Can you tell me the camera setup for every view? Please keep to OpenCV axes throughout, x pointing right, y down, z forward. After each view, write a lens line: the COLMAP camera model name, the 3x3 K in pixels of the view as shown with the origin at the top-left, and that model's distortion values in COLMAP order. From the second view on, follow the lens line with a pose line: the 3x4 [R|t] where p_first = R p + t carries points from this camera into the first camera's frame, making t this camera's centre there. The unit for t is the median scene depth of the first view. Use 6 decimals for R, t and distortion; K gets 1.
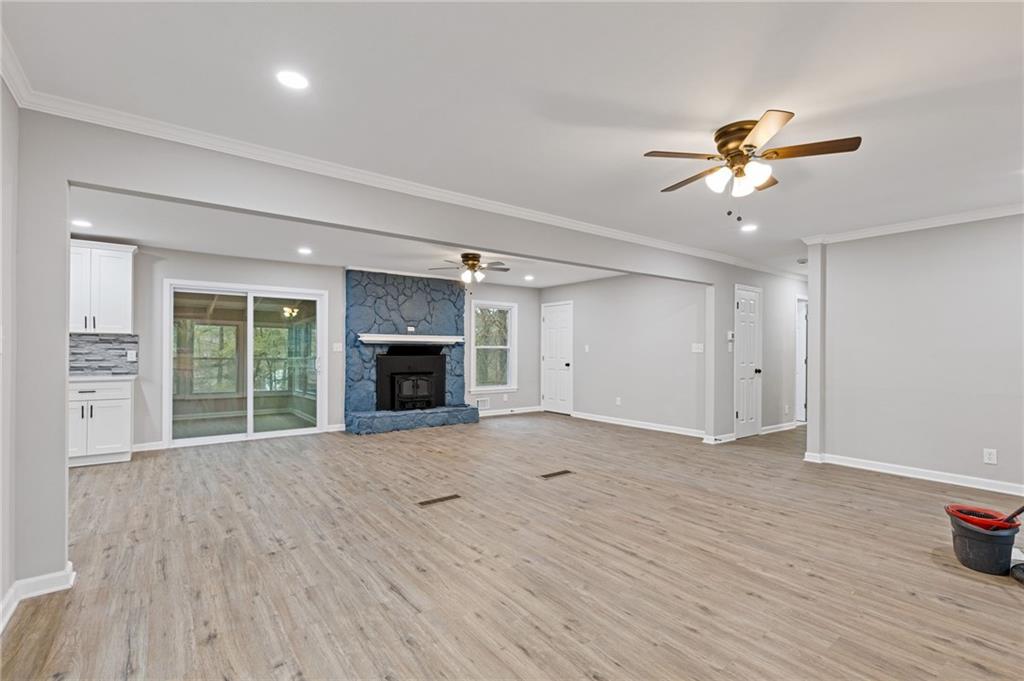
lens RADIAL K [[468.9, 0, 514.6], [0, 468.9, 336.0], [0, 0, 1]] dist [0.009161, 0.000078]
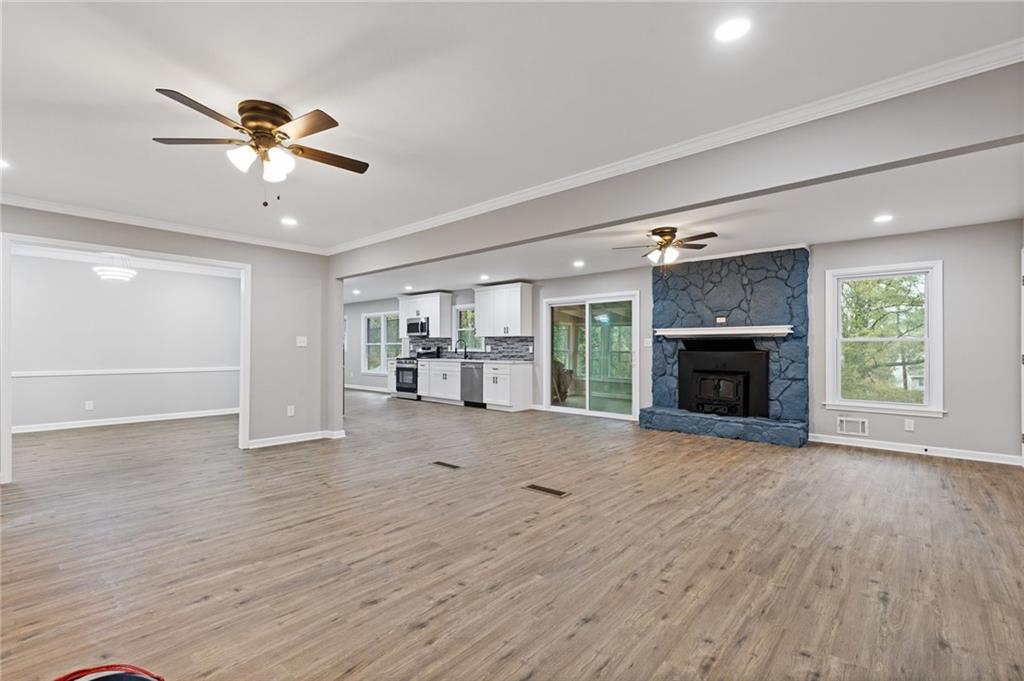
lens RADIAL K [[457.8, 0, 514.5], [0, 457.8, 343.2], [0, 0, 1]] dist [0.006122, 0.000206]
pose [[0.190471, -0.010510, -0.981637, 0.747638], [0.032798, 0.999453, -0.004337, 0.025878], [0.981145, -0.031370, 0.190712, 0.665665]]
